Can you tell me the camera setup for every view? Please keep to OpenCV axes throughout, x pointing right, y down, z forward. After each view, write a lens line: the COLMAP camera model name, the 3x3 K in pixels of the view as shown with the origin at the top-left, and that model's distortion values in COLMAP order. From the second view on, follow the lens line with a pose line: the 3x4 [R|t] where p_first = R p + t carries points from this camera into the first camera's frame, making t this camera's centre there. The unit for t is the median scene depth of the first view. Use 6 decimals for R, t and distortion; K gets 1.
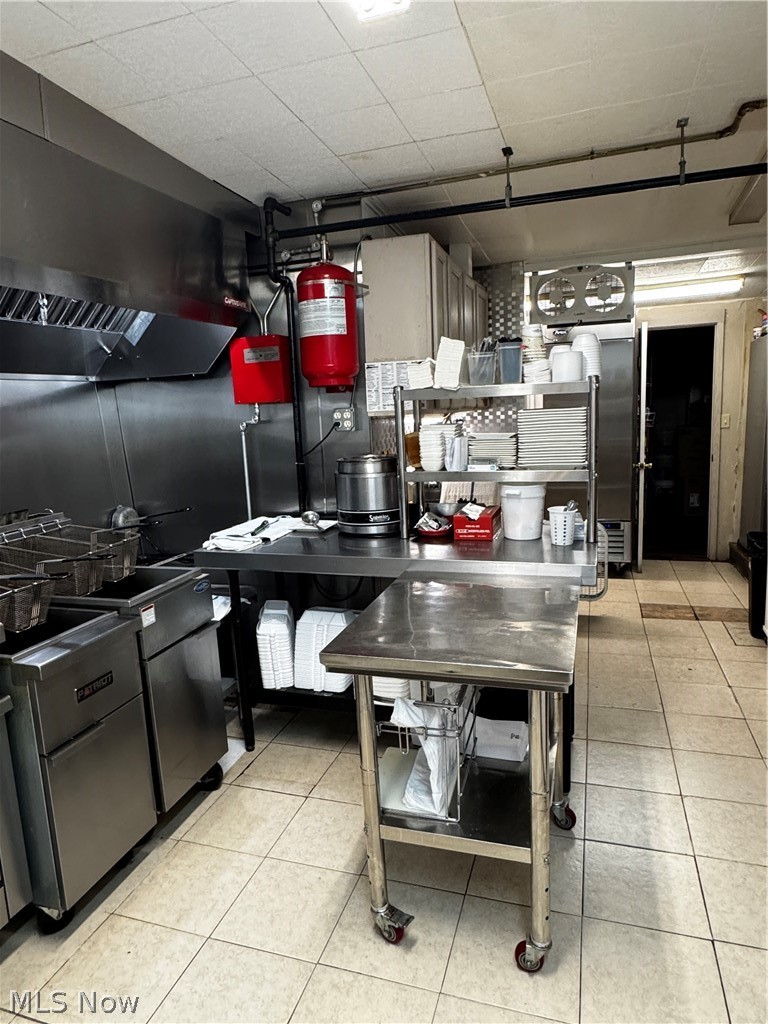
lens RADIAL K [[641.4, 0, 385.1], [0, 641.4, 514.4], [0, 0, 1]] dist [-0.005176, 0.003958]
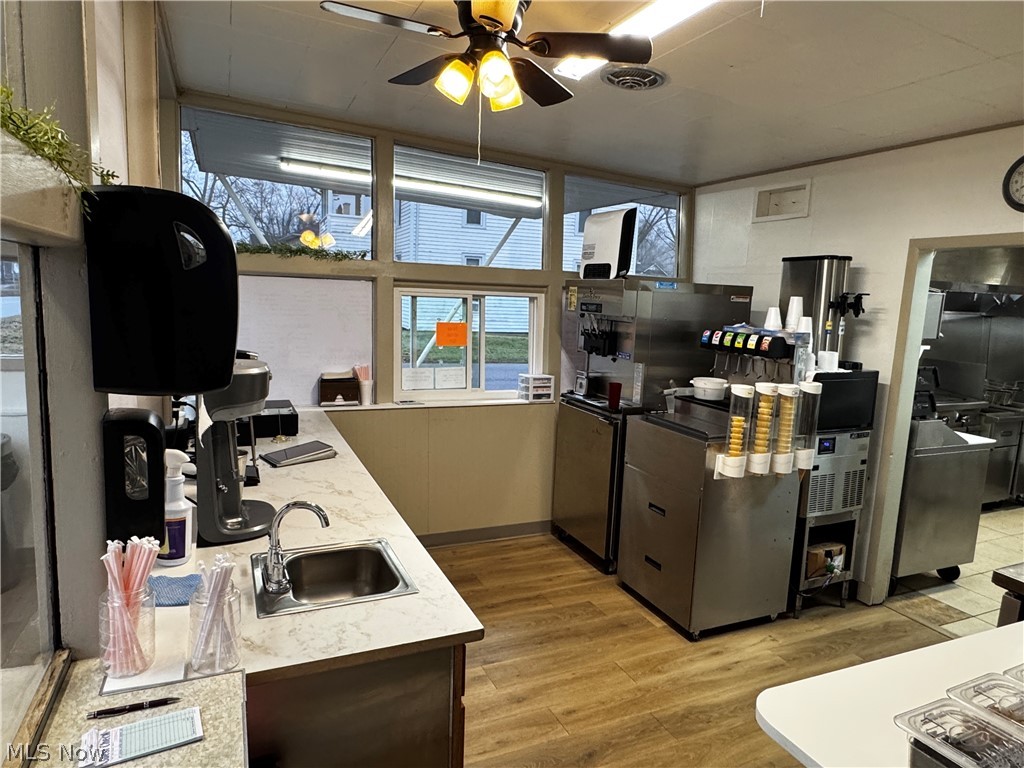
lens RADIAL K [[641.4, 0, 512.0], [0, 641.4, 384.0], [0, 0, 1]] dist [-0.005176, 0.003958]
pose [[0.669571, 0.175620, -0.721688, 0.058344], [-0.193551, 0.979330, 0.058742, 0.207264], [0.717087, 0.100351, 0.689722, -1.704546]]
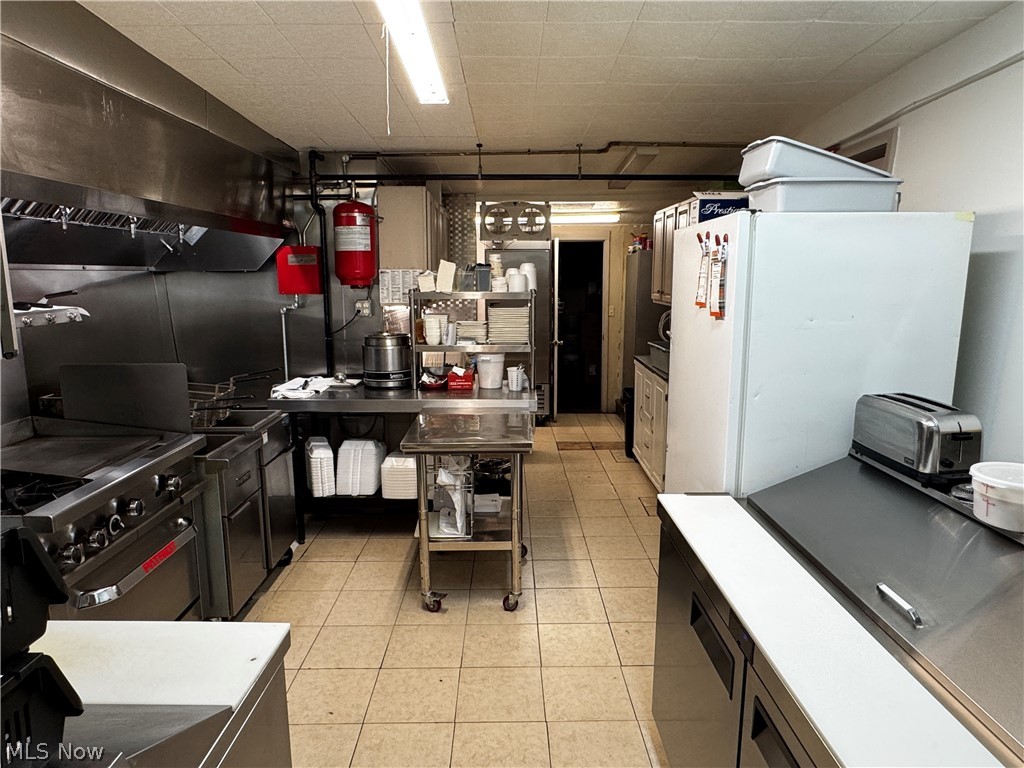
lens RADIAL K [[641.4, 0, 512.0], [0, 641.4, 384.0], [0, 0, 1]] dist [-0.005176, 0.003958]
pose [[0.949154, -0.009223, 0.314677, -0.213767], [0.011918, 0.999907, -0.006643, 0.035327], [-0.314587, 0.010056, 0.949176, -0.476779]]
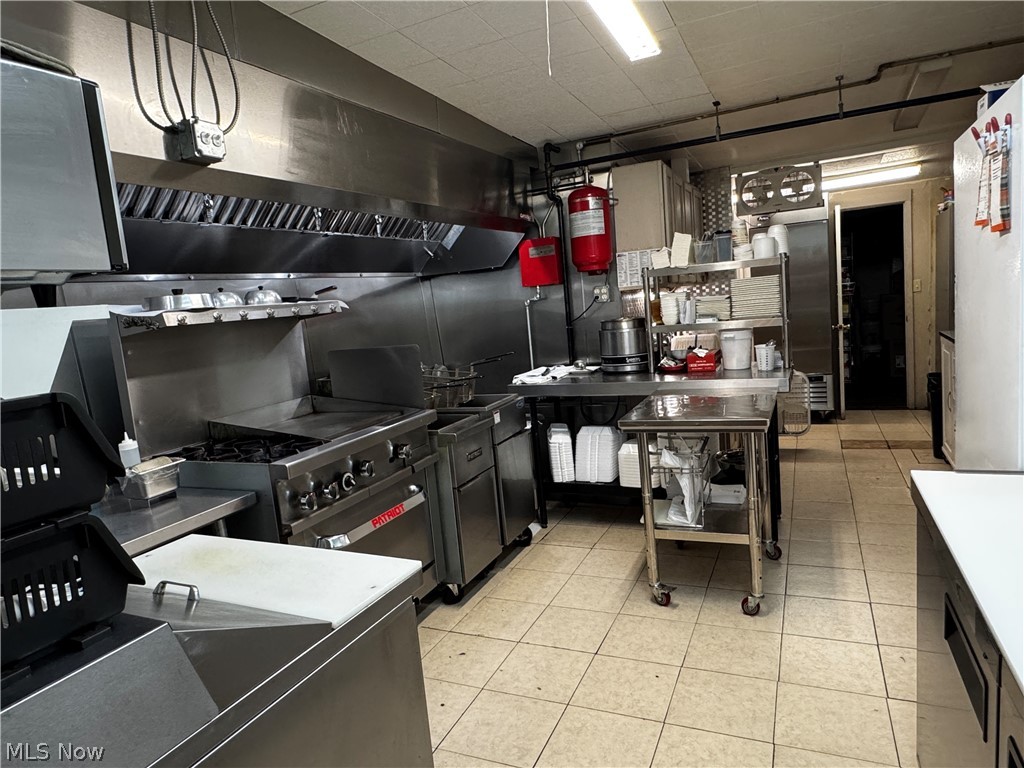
lens RADIAL K [[641.4, 0, 512.0], [0, 641.4, 384.0], [0, 0, 1]] dist [-0.005176, 0.003958]
pose [[0.991733, -0.029801, -0.124811, -0.095778], [0.025939, 0.999136, -0.032459, 0.094582], [0.125670, 0.028953, 0.991649, -0.432268]]
